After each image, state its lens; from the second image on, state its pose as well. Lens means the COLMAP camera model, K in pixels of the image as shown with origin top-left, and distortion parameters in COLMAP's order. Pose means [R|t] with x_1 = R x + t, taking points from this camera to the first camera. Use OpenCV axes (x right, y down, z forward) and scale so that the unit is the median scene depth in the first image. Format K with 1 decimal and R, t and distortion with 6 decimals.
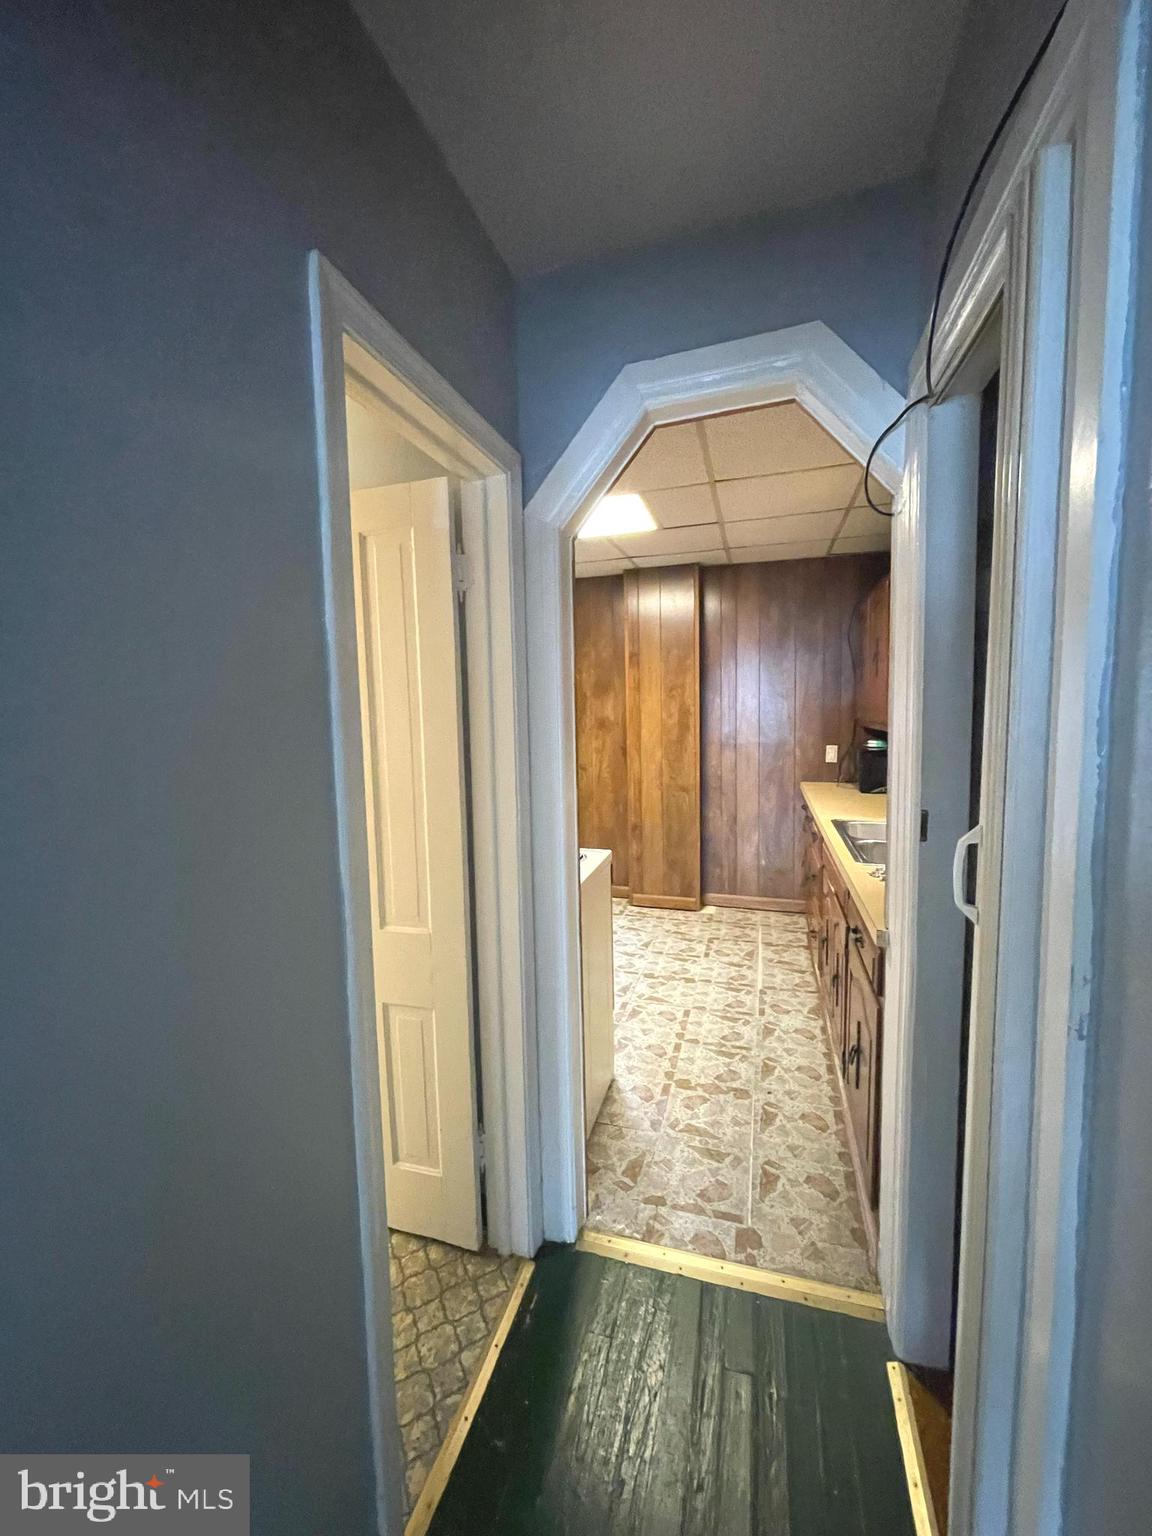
lens RADIAL K [[617.3, 0, 571.9], [0, 617.3, 765.8], [0, 0, 1]] dist [-0.004407, 0.000886]
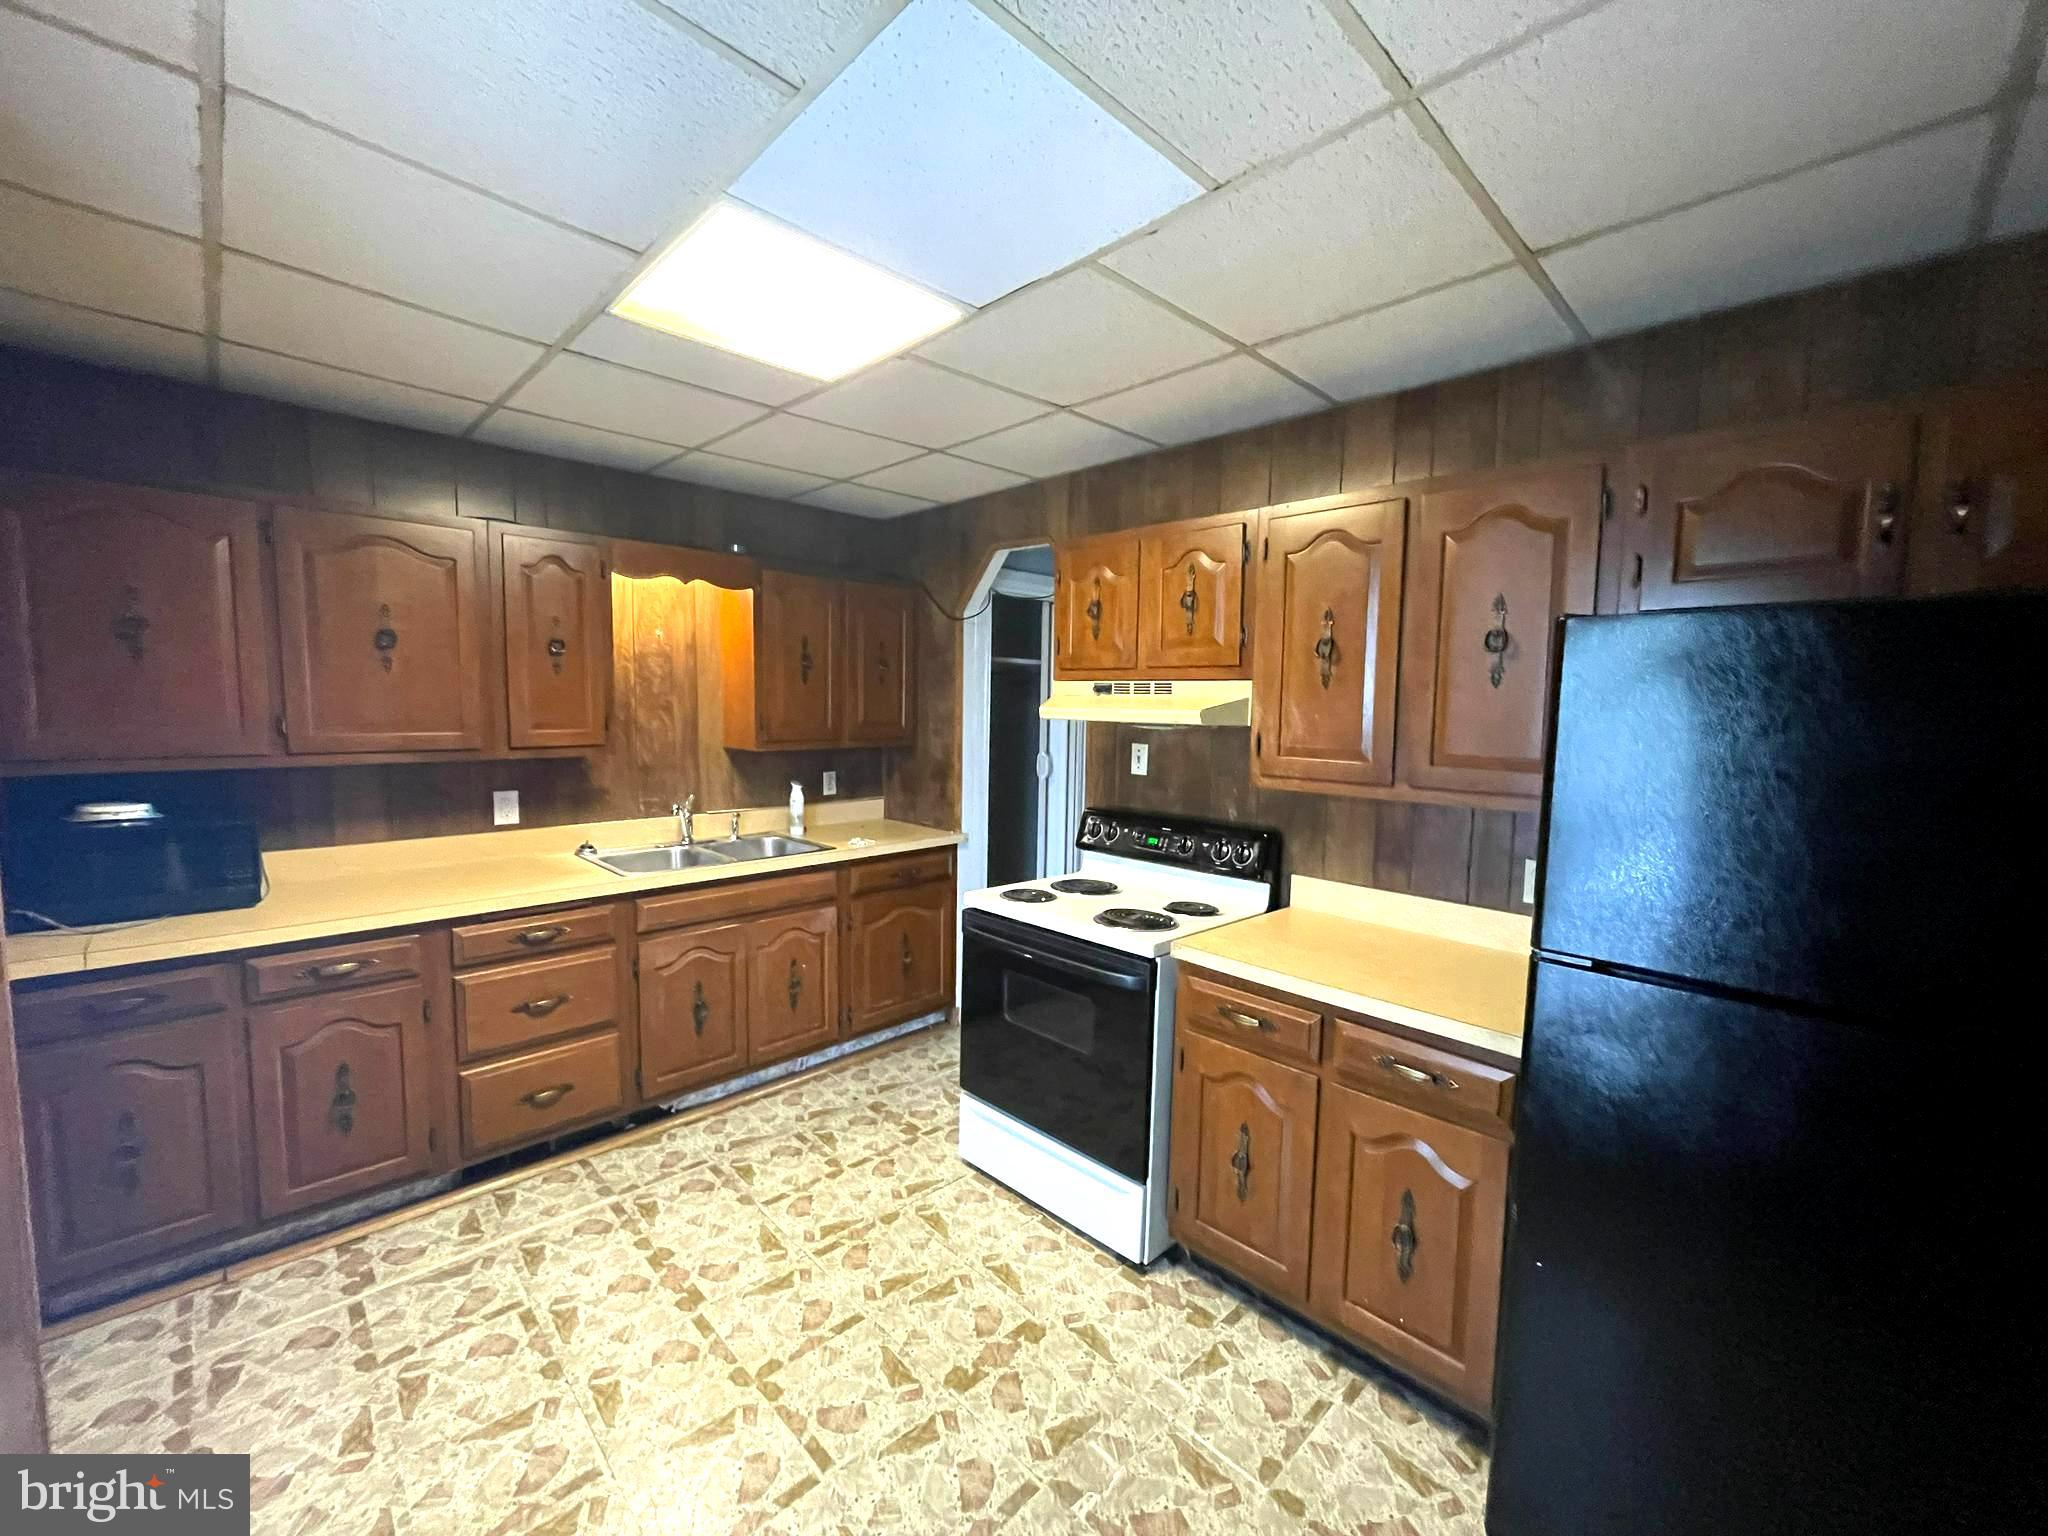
lens RADIAL K [[823.1, 0, 1013.5], [0, 823.1, 771.7], [0, 0, 1]] dist [-0.004407, 0.000886]
pose [[-0.875780, -0.041228, 0.480947, -0.379113], [0.044023, 0.985372, 0.164631, -0.151576], [-0.480699, 0.165353, -0.861154, 1.367629]]
